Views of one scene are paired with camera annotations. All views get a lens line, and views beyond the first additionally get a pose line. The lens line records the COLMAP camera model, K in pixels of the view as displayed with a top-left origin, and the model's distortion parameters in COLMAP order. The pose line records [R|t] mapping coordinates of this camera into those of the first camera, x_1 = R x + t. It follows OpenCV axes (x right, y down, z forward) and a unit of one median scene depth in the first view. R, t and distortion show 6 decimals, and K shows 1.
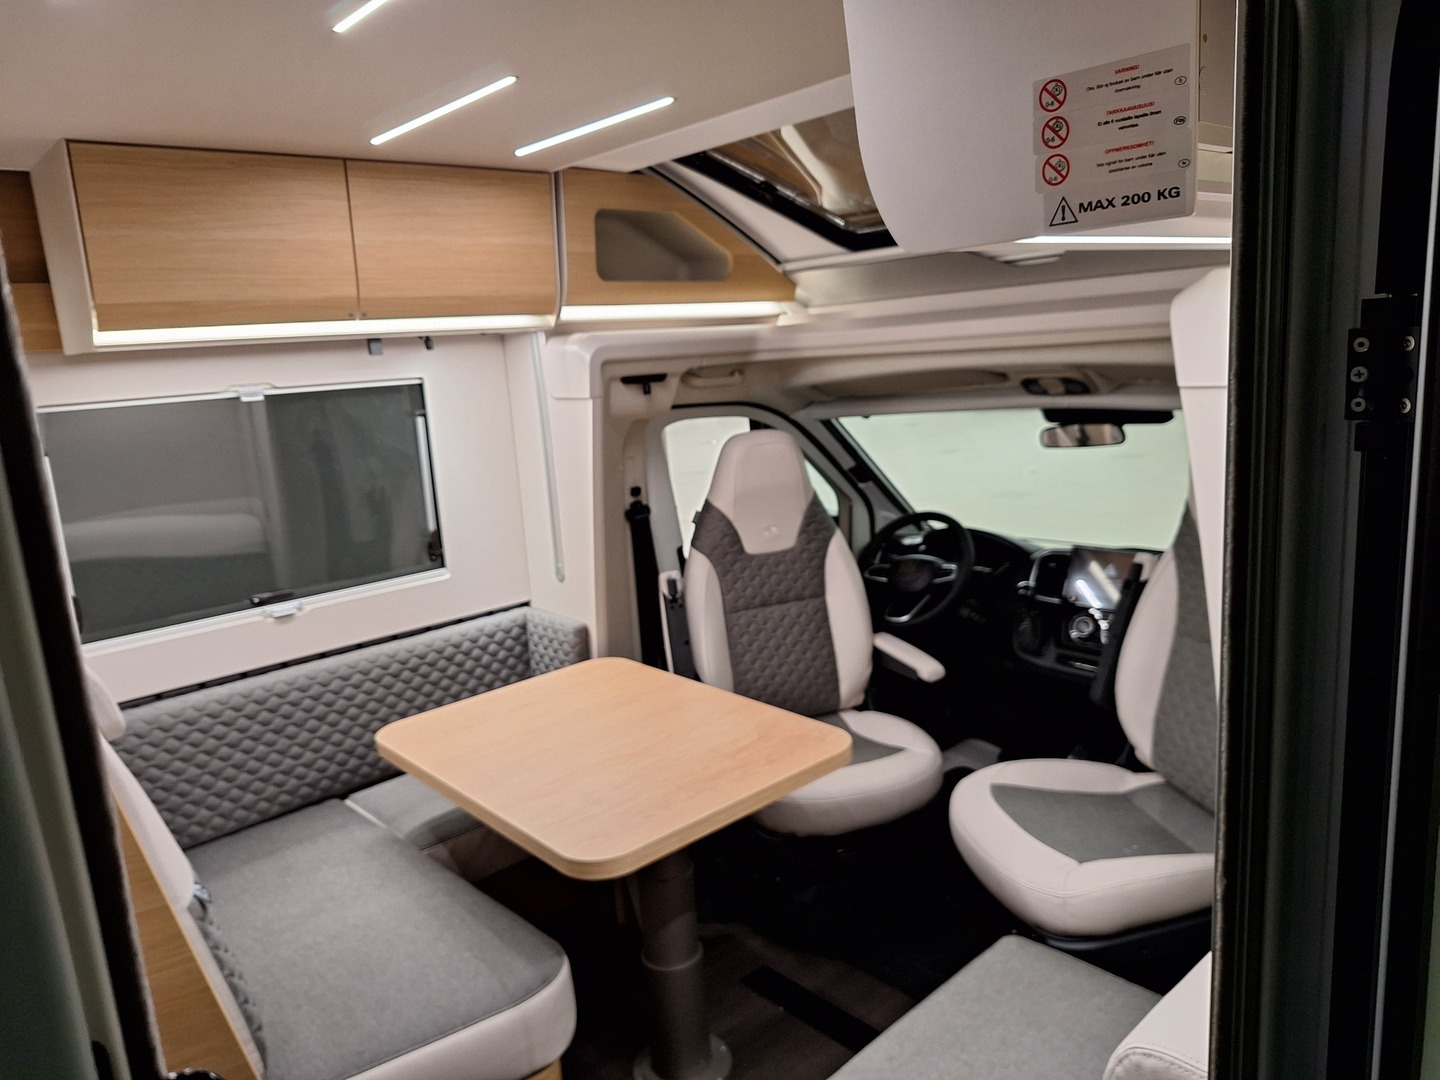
lens RADIAL K [[1012.9, 0, 720.0], [0, 1012.9, 540.0], [0, 0, 1]] dist [0.099213, -0.084221]
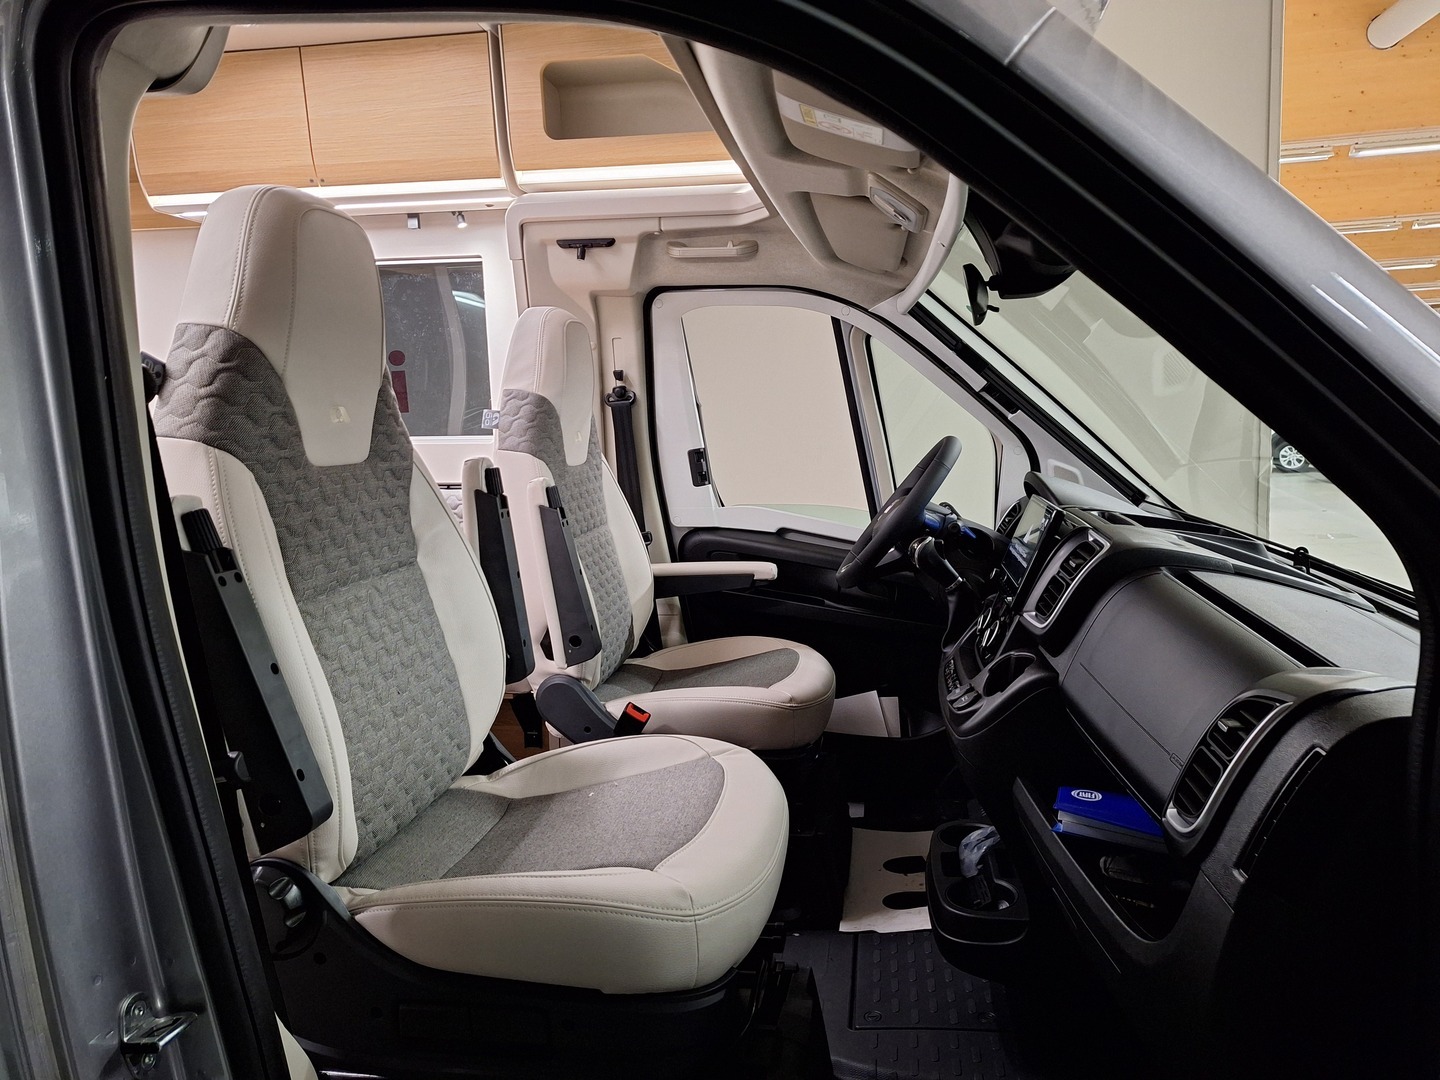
lens RADIAL K [[1012.9, 0, 720.0], [0, 1012.9, 540.0], [0, 0, 1]] dist [0.099213, -0.084221]
pose [[0.617775, 0.151837, -0.771556, 0.804236], [-0.174786, 0.983150, 0.053529, 0.039279], [0.766683, 0.101789, 0.633905, 0.554725]]
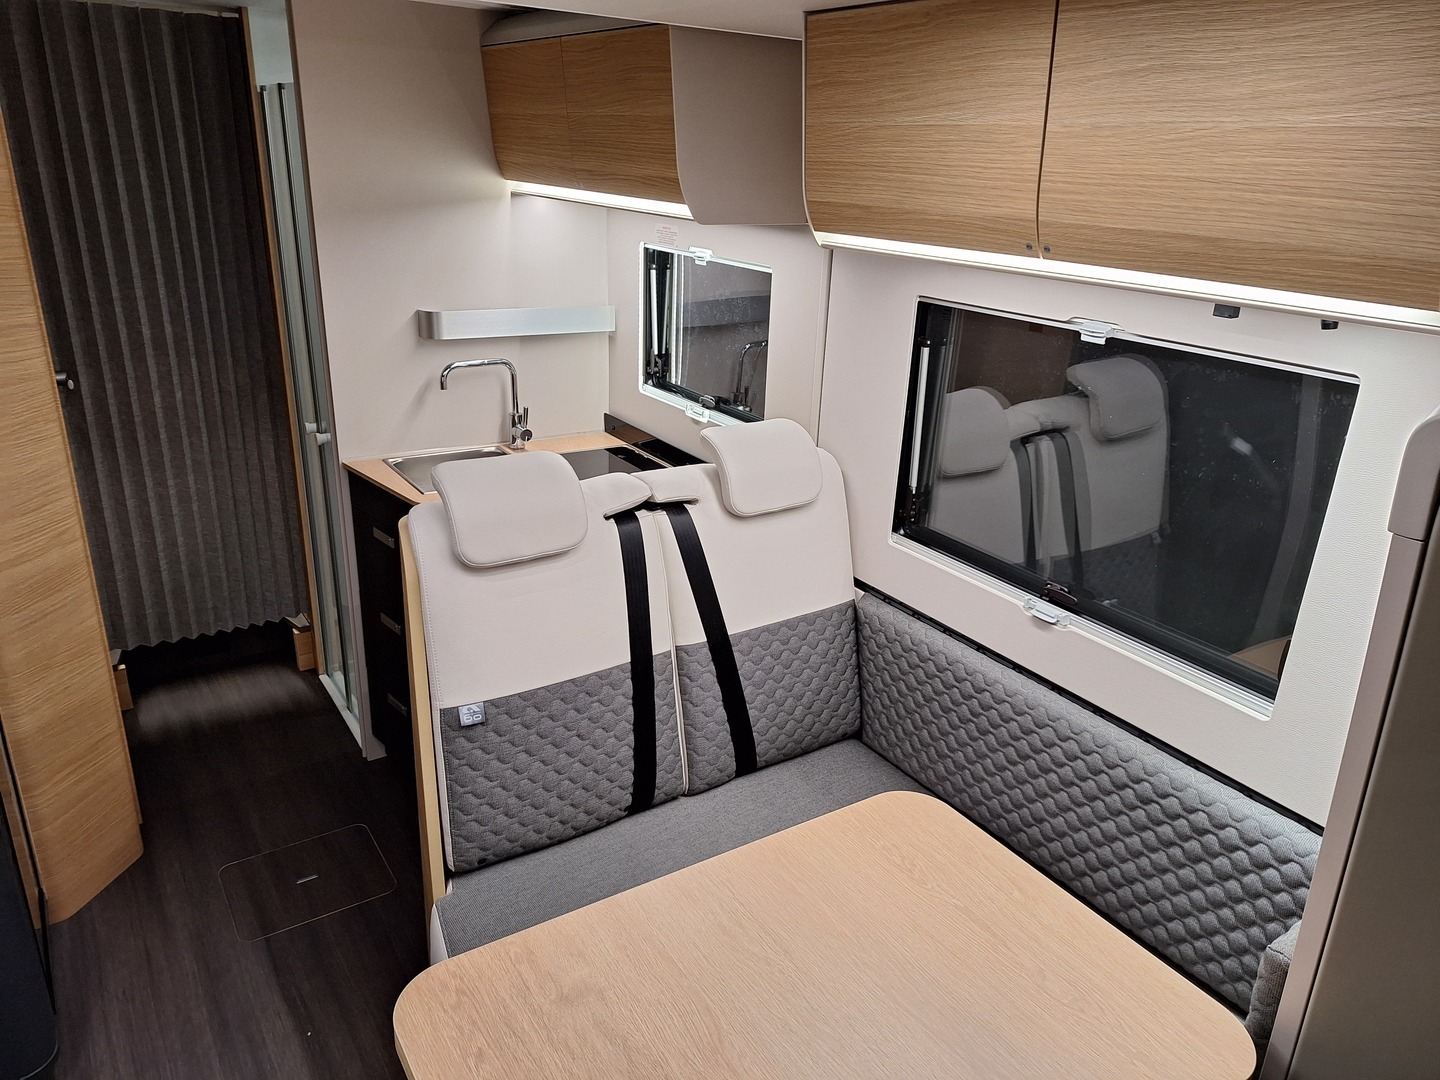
lens RADIAL K [[1012.9, 0, 720.0], [0, 1012.9, 540.0], [0, 0, 1]] dist [0.099213, -0.084221]
pose [[-0.142287, 0.414617, -0.898803, 0.271333], [-0.224530, 0.870852, 0.437268, -0.255418], [0.964023, 0.264026, -0.030817, 0.762825]]
